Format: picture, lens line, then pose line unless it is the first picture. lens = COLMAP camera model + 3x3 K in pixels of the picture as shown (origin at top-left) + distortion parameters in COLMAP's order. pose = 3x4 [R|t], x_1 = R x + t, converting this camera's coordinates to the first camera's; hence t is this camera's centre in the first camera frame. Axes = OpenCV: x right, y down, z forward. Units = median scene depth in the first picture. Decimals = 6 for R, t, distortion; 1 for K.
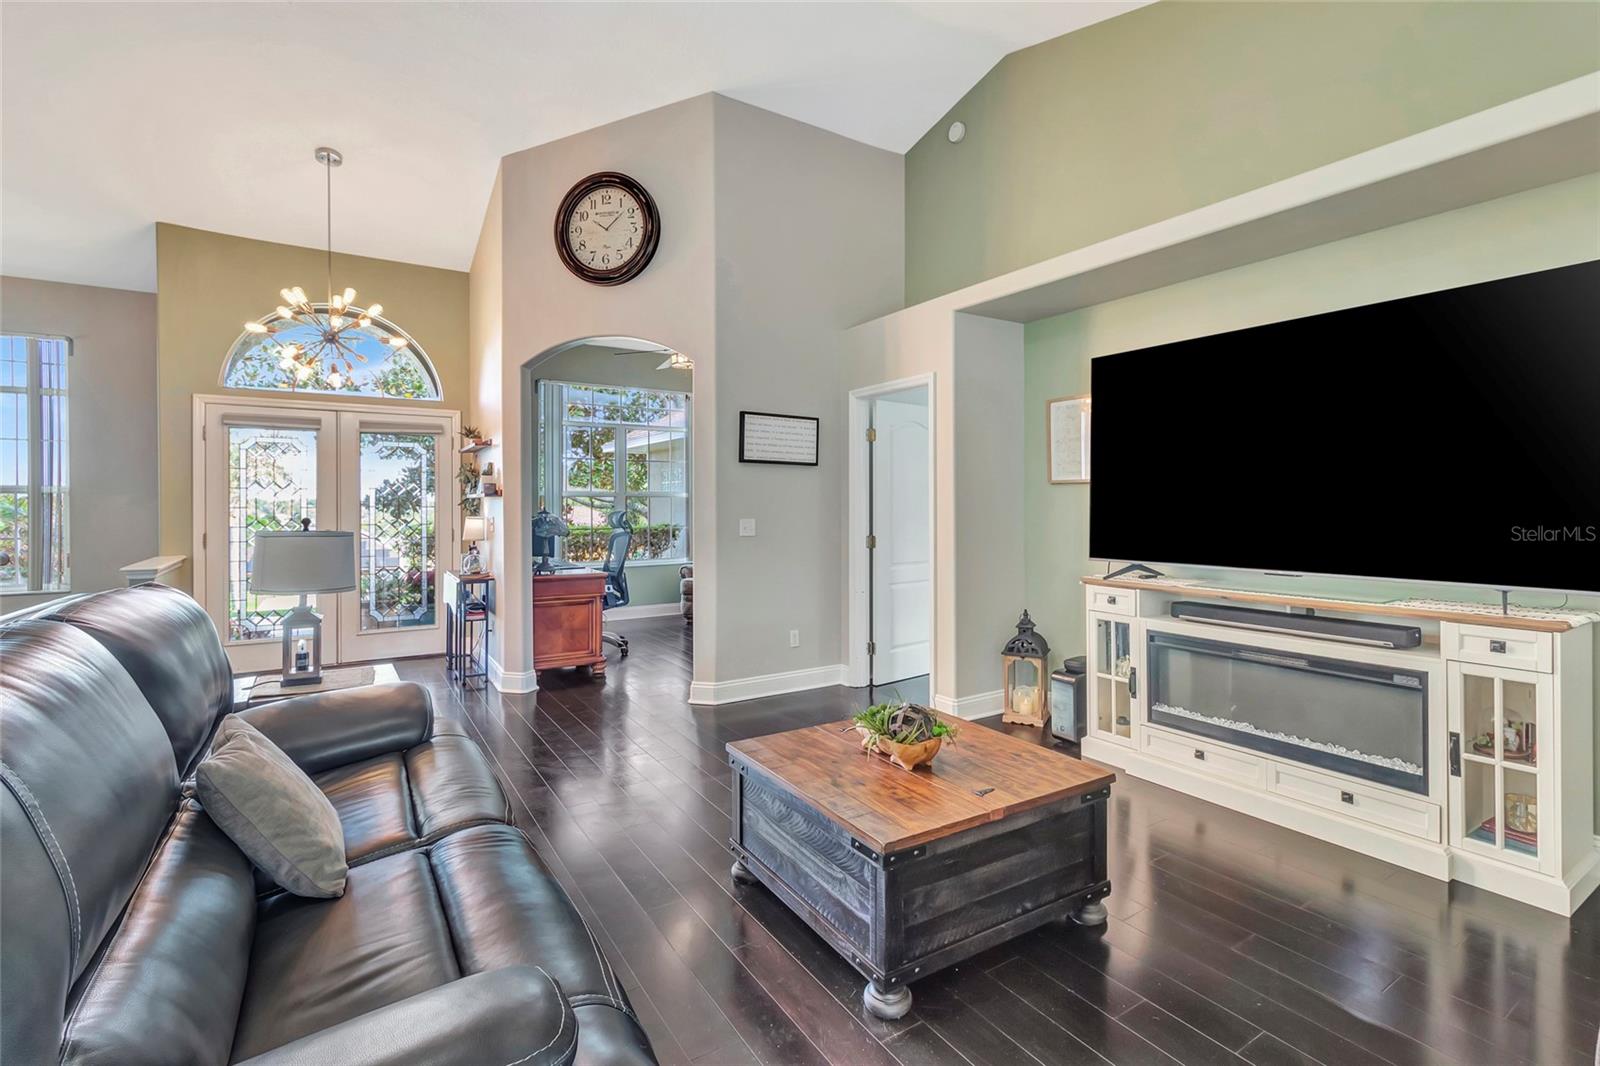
lens RADIAL K [[741.5, 0, 806.9], [0, 741.5, 498.4], [0, 0, 1]] dist [0.003939, -0.000084]
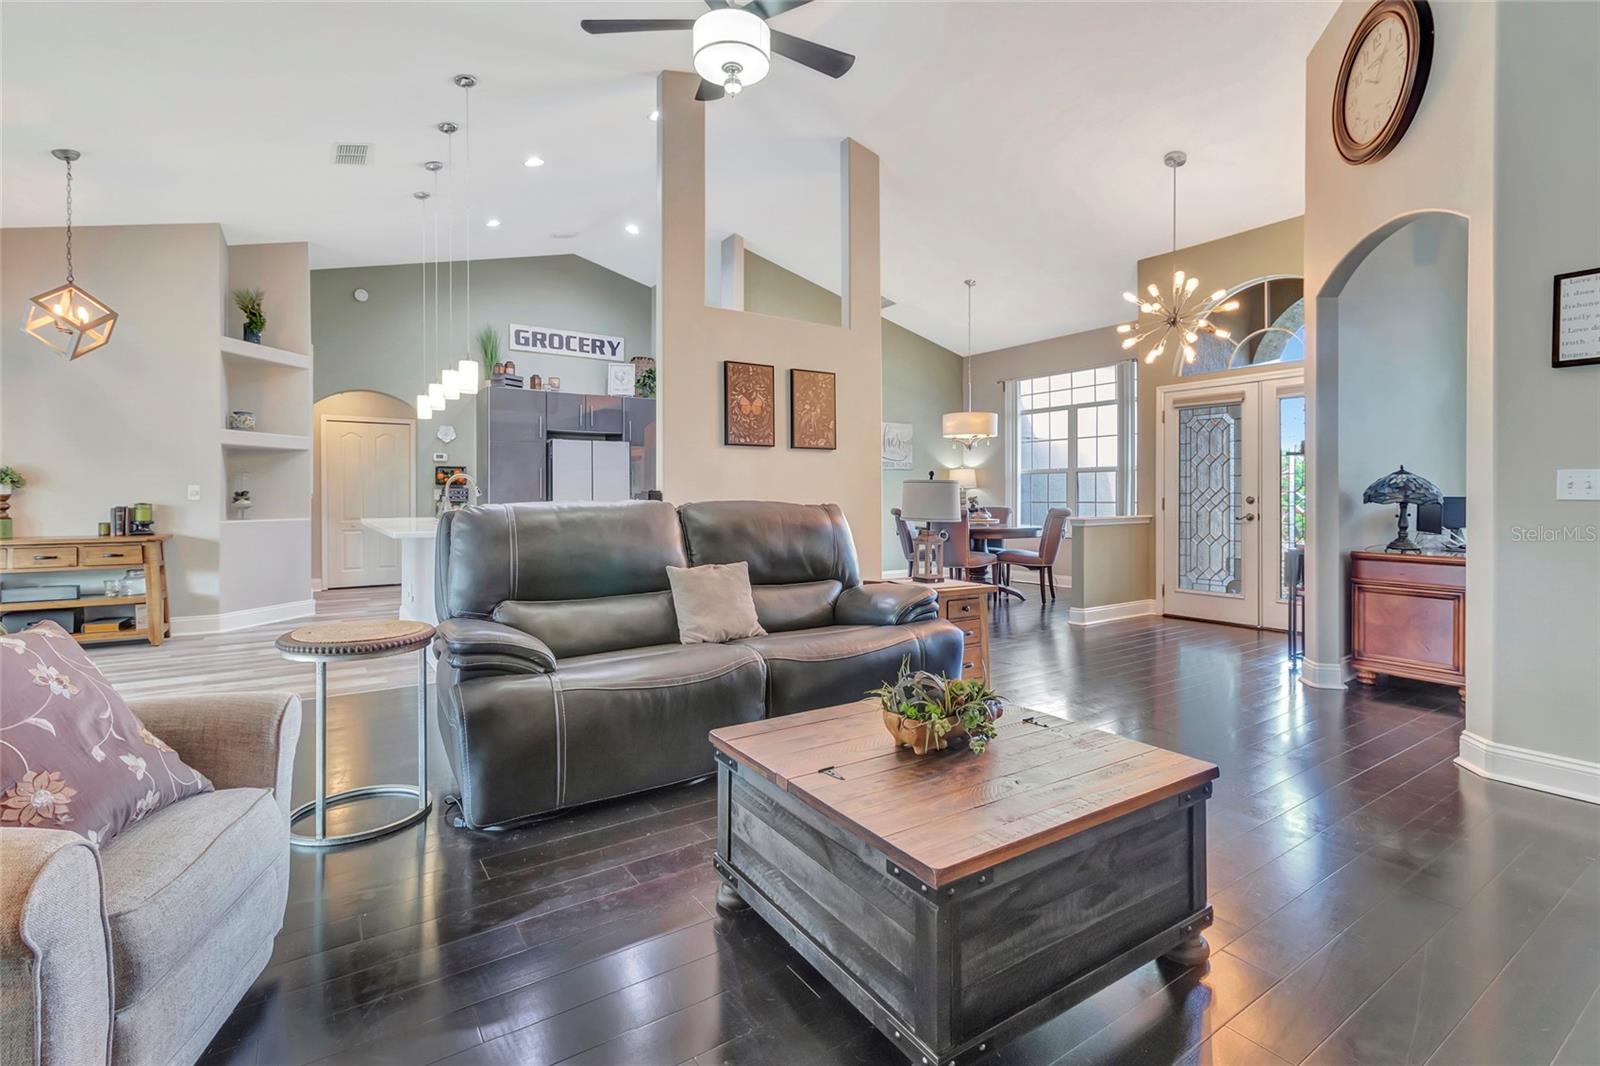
lens RADIAL K [[741.5, 0, 806.9], [0, 741.5, 498.4], [0, 0, 1]] dist [0.003939, -0.000084]
pose [[0.024089, 0.002892, -0.999706, 0.465217], [0.008211, 0.999962, 0.003091, 0.045057], [0.999676, -0.008283, 0.024064, 0.413757]]
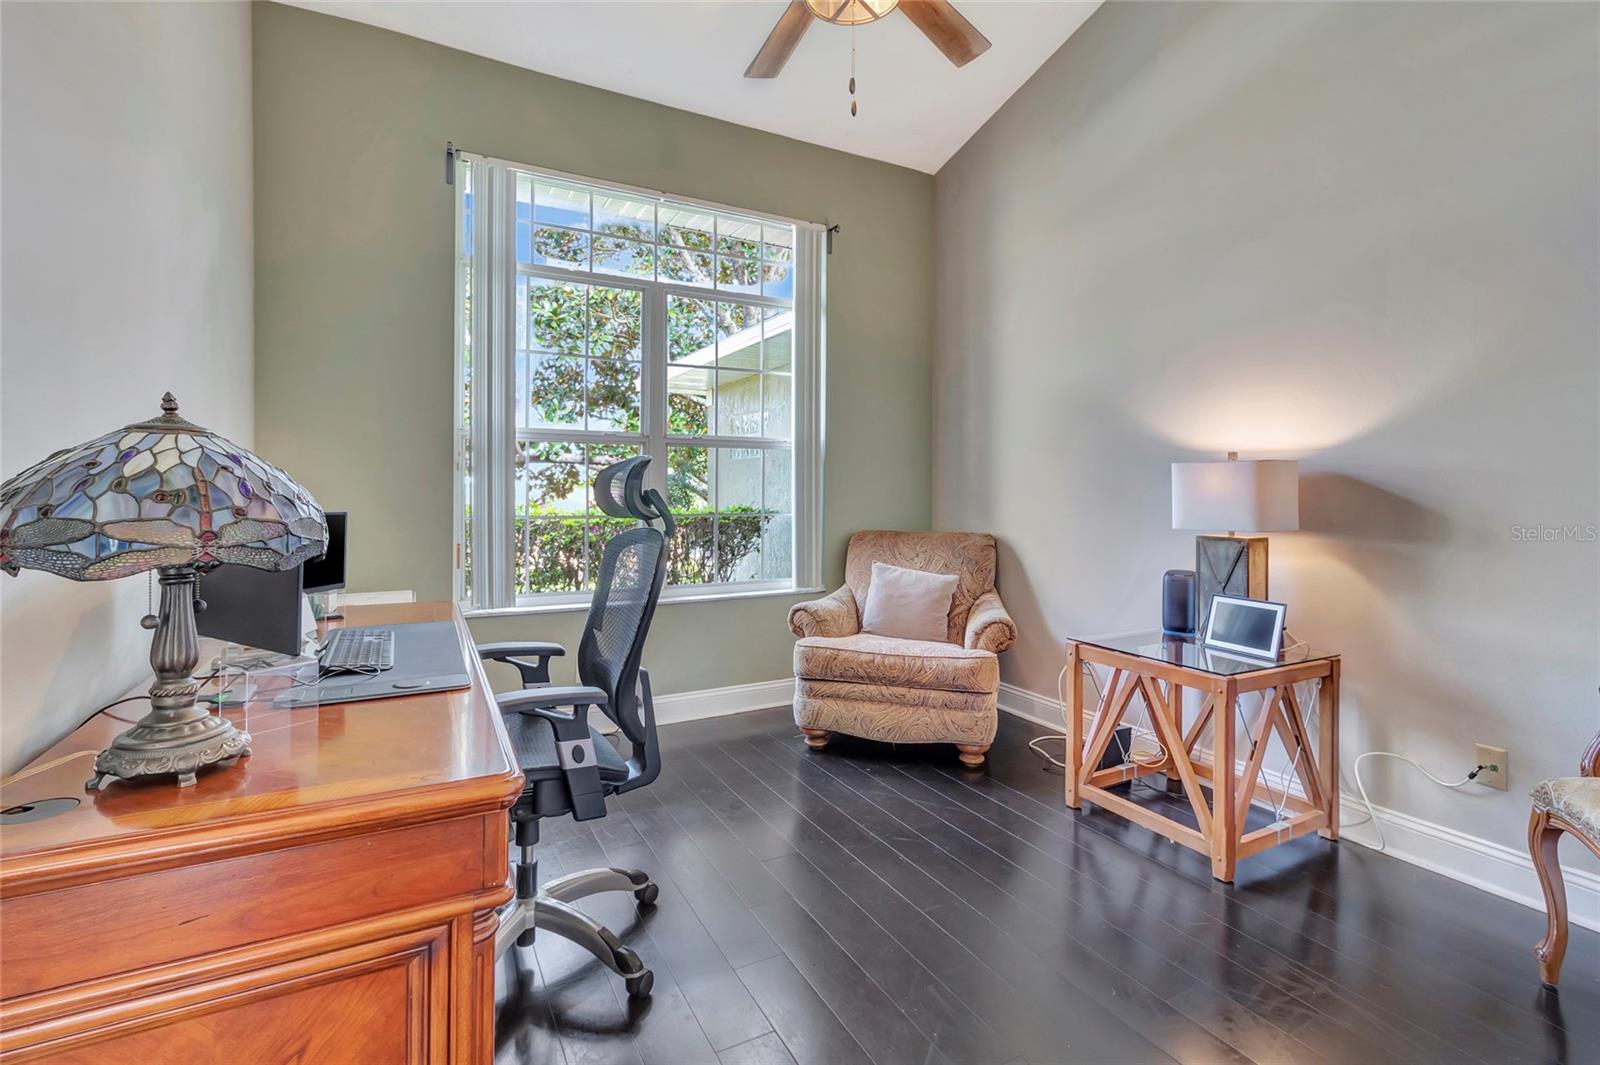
lens RADIAL K [[741.5, 0, 806.9], [0, 741.5, 497.9], [0, 0, 1]] dist [0.003939, -0.000084]
pose [[0.997621, 0.007563, -0.068526, -0.219472], [-0.006447, 0.999843, 0.016491, 0.037630], [0.068640, -0.016010, 0.997513, 0.956654]]
